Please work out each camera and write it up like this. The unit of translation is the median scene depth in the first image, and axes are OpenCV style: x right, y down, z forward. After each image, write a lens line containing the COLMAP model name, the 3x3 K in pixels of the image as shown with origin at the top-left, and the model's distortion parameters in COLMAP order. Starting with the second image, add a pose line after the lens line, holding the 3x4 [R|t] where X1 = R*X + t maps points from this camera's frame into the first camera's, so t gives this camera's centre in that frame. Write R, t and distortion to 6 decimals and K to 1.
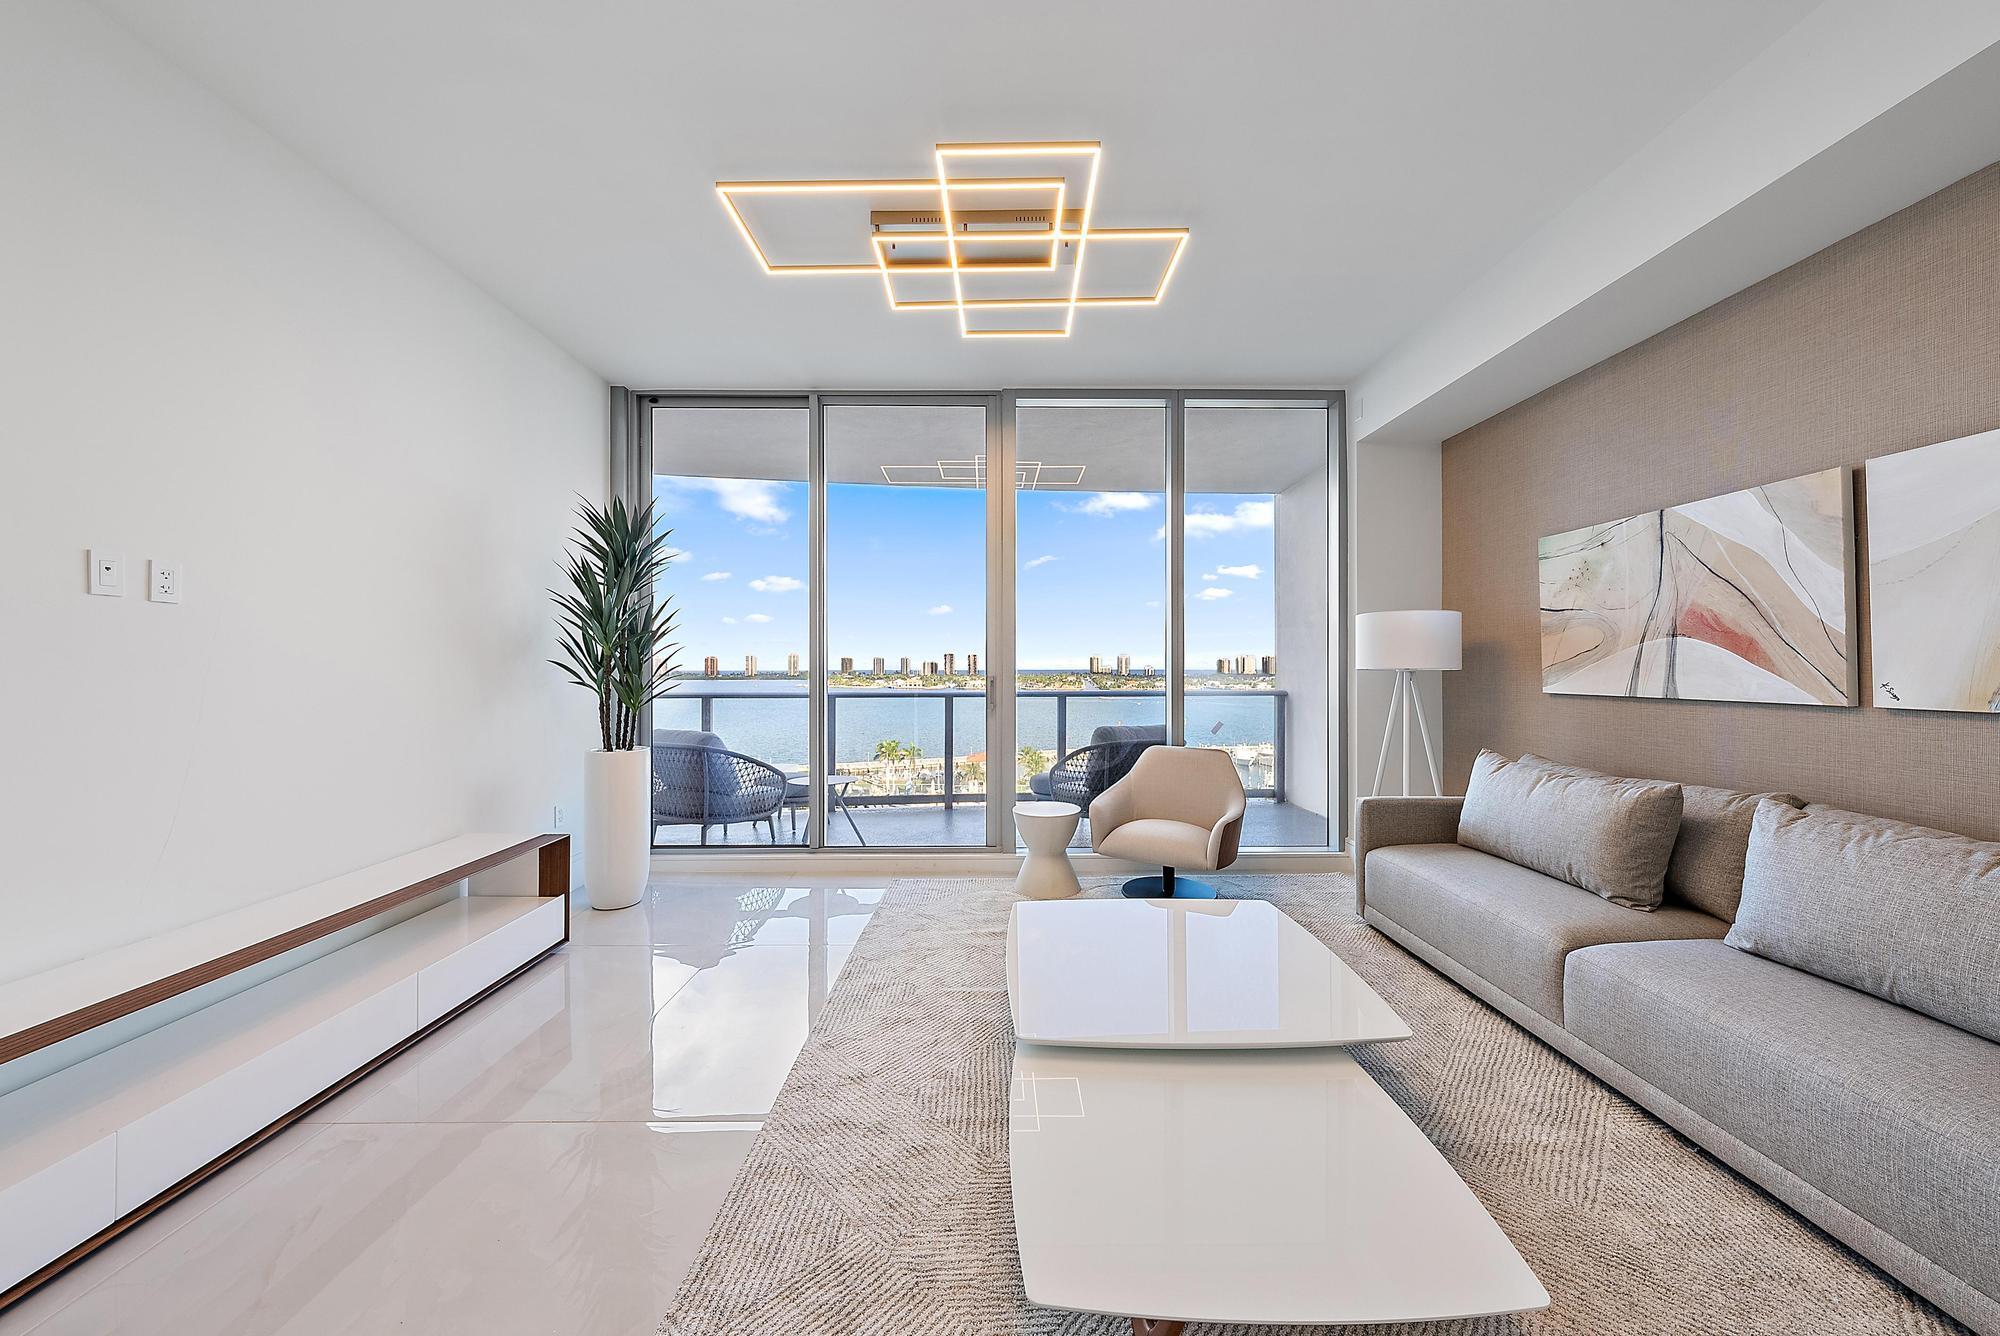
lens RADIAL K [[664.5, 0, 1002.5], [0, 664.5, 664.4], [0, 0, 1]] dist [-0.000917, -0.000054]
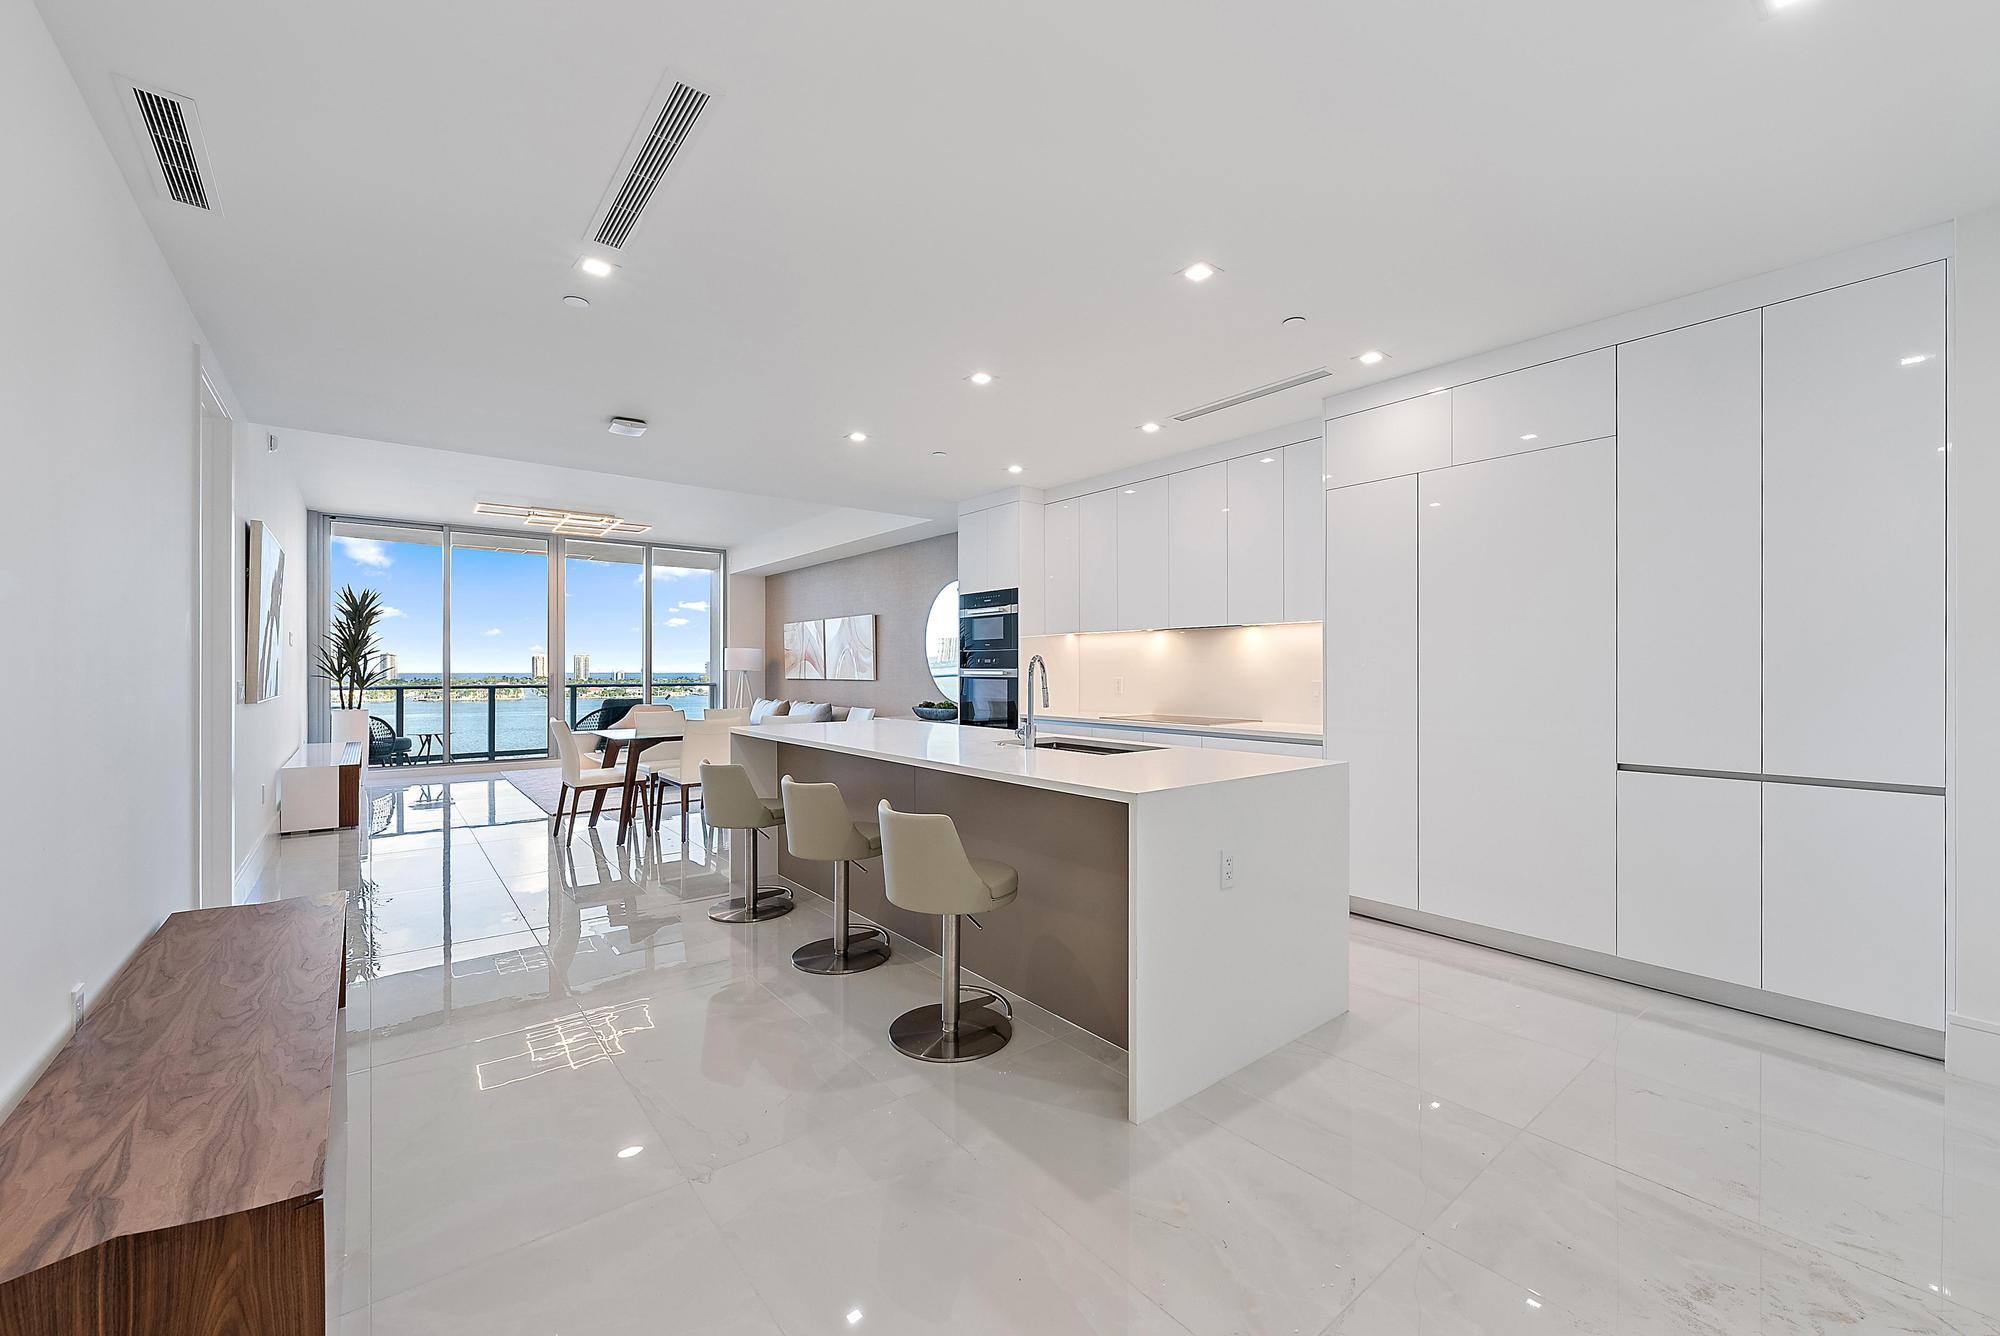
lens RADIAL K [[795.5, 0, 1013.6], [0, 795.5, 666.0], [0, 0, 1]] dist [0.000507, -0.000024]
pose [[0.778750, 0.004767, 0.627316, -0.442355], [-0.003934, 0.999989, -0.002716, -0.003889], [-0.627322, -0.000353, 0.778760, -1.790770]]
